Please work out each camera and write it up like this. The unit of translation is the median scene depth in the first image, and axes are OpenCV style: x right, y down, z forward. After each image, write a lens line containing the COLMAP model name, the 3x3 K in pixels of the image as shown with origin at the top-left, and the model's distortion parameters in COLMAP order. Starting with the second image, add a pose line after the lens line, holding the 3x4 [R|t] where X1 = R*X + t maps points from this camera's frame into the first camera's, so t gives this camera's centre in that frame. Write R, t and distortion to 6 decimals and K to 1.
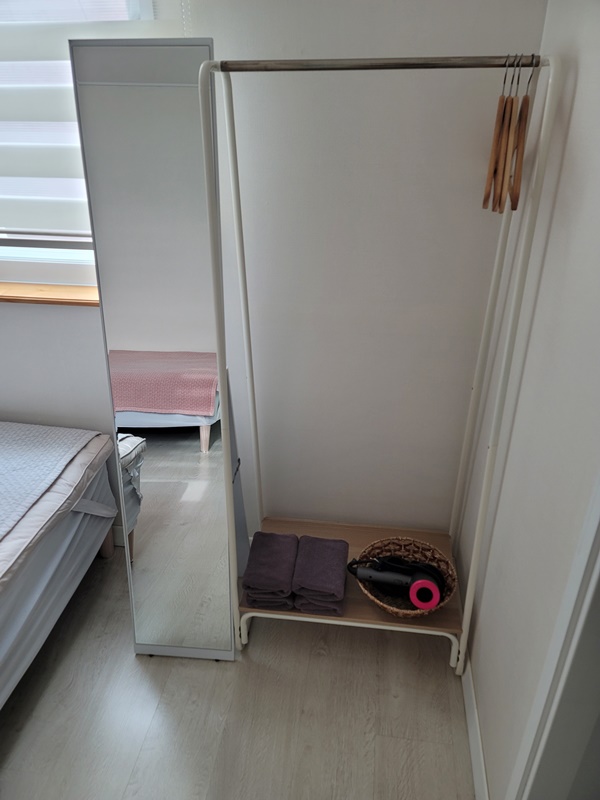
lens RADIAL K [[593.3, 0, 300.0], [0, 593.3, 400.0], [0, 0, 1]] dist [-0.122590, 0.134141]
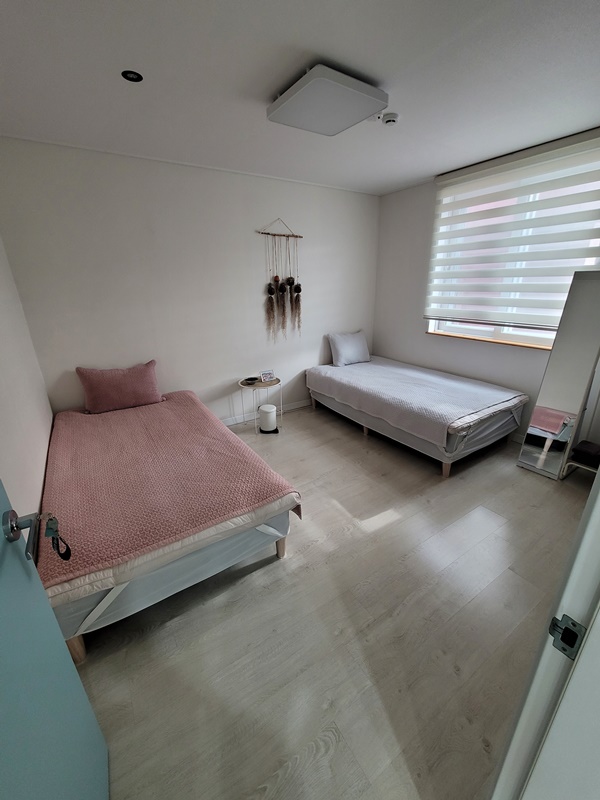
lens RADIAL K [[323.8, 0, 300.0], [0, 323.8, 400.0], [0, 0, 1]] dist [-0.001145, -0.000099]
pose [[0.659516, 0.241338, -0.711895, 0.080781], [-0.343724, 0.939071, -0.000081, 0.498815], [0.668500, 0.244748, 0.702286, -0.942994]]
